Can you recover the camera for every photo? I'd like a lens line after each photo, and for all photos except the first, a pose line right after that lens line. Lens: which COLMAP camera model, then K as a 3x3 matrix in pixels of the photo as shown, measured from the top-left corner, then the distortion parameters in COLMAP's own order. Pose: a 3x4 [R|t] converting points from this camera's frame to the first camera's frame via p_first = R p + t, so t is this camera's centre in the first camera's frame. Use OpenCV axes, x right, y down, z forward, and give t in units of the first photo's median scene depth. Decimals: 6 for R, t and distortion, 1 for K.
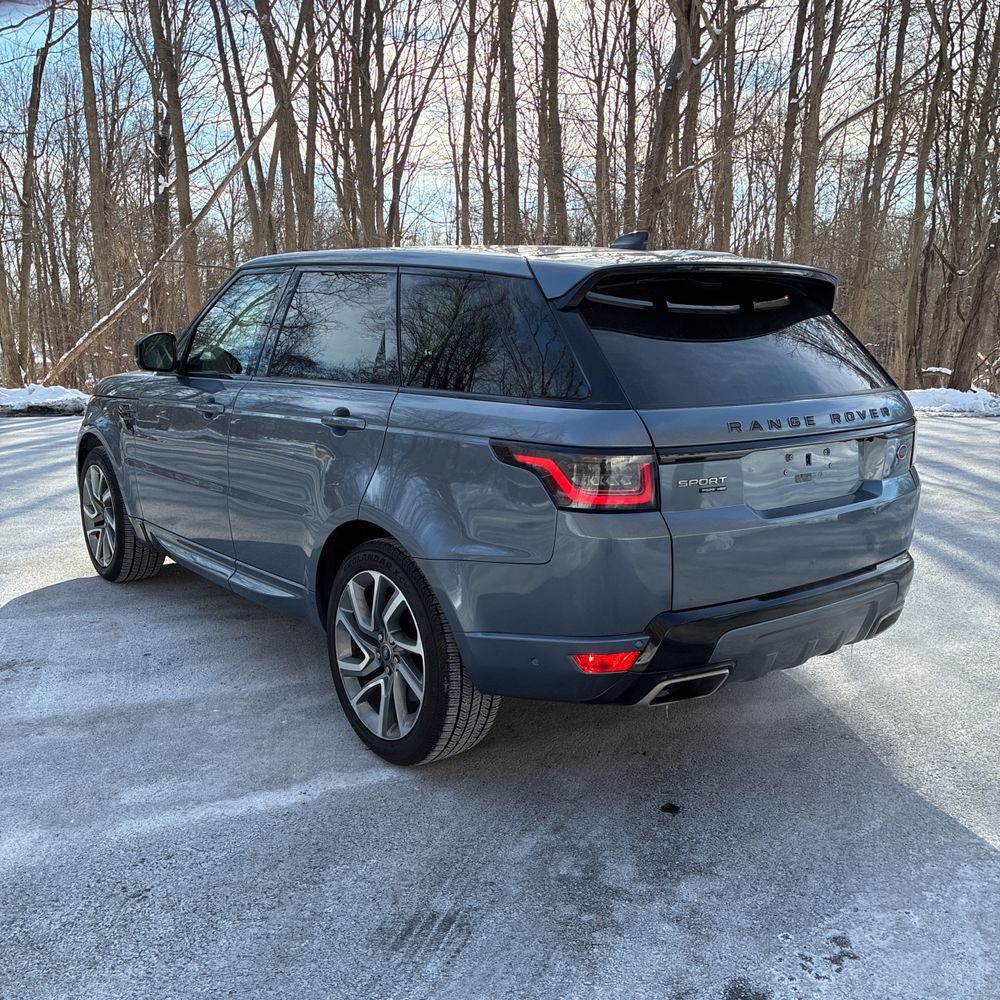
lens RADIAL K [[990.4, 0, 490.4], [0, 990.4, 487.8], [0, 0, 1]] dist [0.019236, 0.001415]
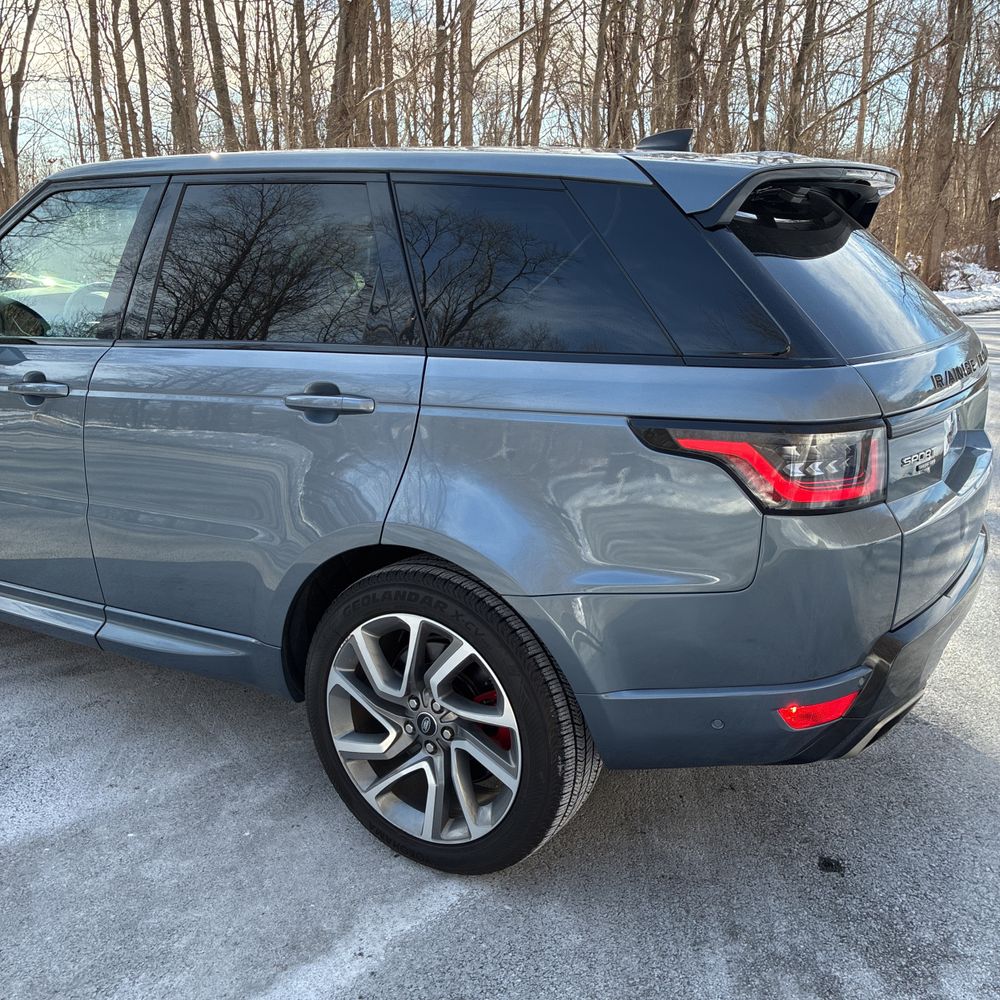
lens RADIAL K [[990.4, 0, 490.4], [0, 990.4, 487.8], [0, 0, 1]] dist [0.019236, 0.001415]
pose [[0.941701, -0.094347, 0.322952, -0.273883], [0.075972, 0.994715, 0.069068, -0.047700], [-0.327761, -0.040506, 0.943892, 0.316737]]
